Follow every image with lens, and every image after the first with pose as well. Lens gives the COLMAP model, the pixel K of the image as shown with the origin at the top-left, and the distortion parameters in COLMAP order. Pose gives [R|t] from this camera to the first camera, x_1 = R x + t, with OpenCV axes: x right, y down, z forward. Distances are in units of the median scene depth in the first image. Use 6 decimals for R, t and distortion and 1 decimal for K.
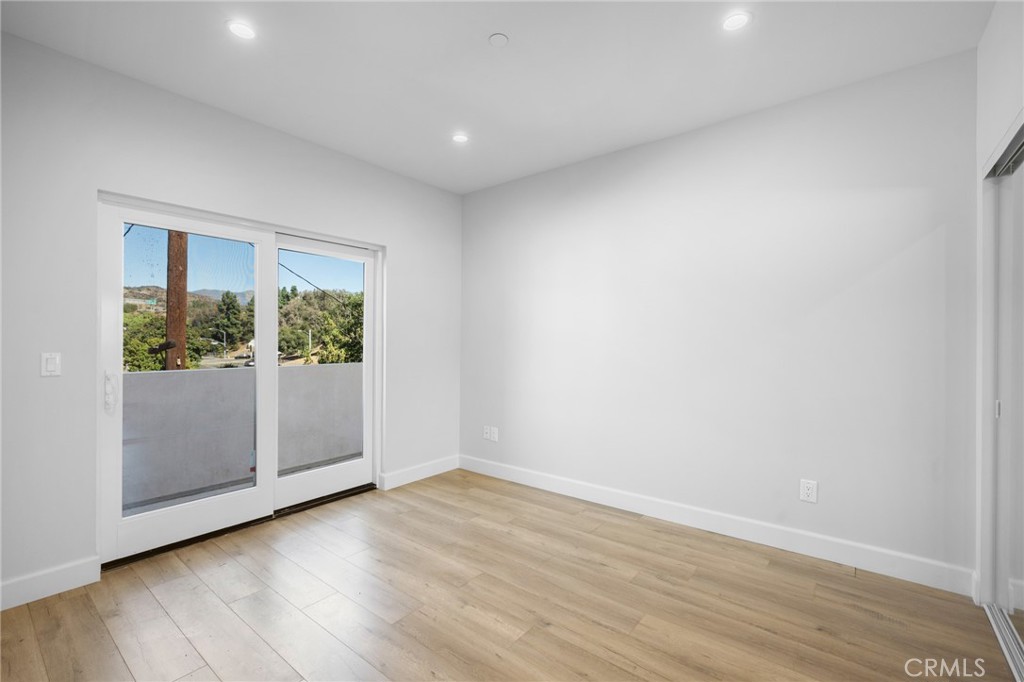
lens RADIAL K [[427.5, 0, 504.1], [0, 427.5, 338.6], [0, 0, 1]] dist [-0.002478, -0.000329]
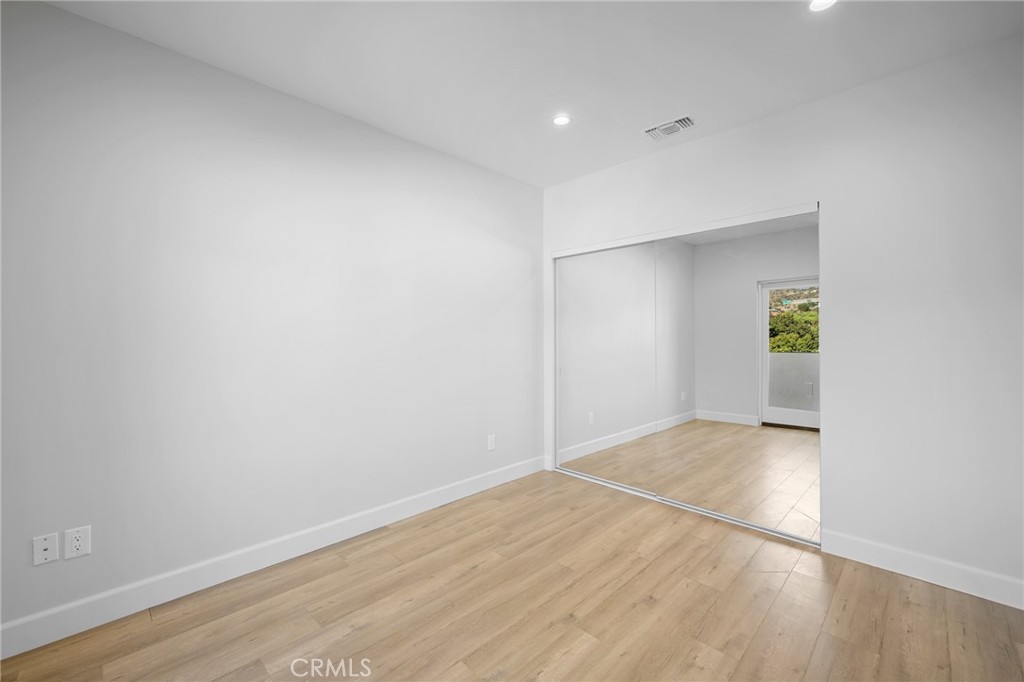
lens RADIAL K [[427.5, 0, 504.5], [0, 427.5, 339.3], [0, 0, 1]] dist [-0.002478, -0.000329]
pose [[0.116377, -0.006543, 0.993184, -0.702119], [0.001593, 0.999978, 0.006401, 0.003557], [-0.993204, 0.000837, 0.116385, 0.793516]]
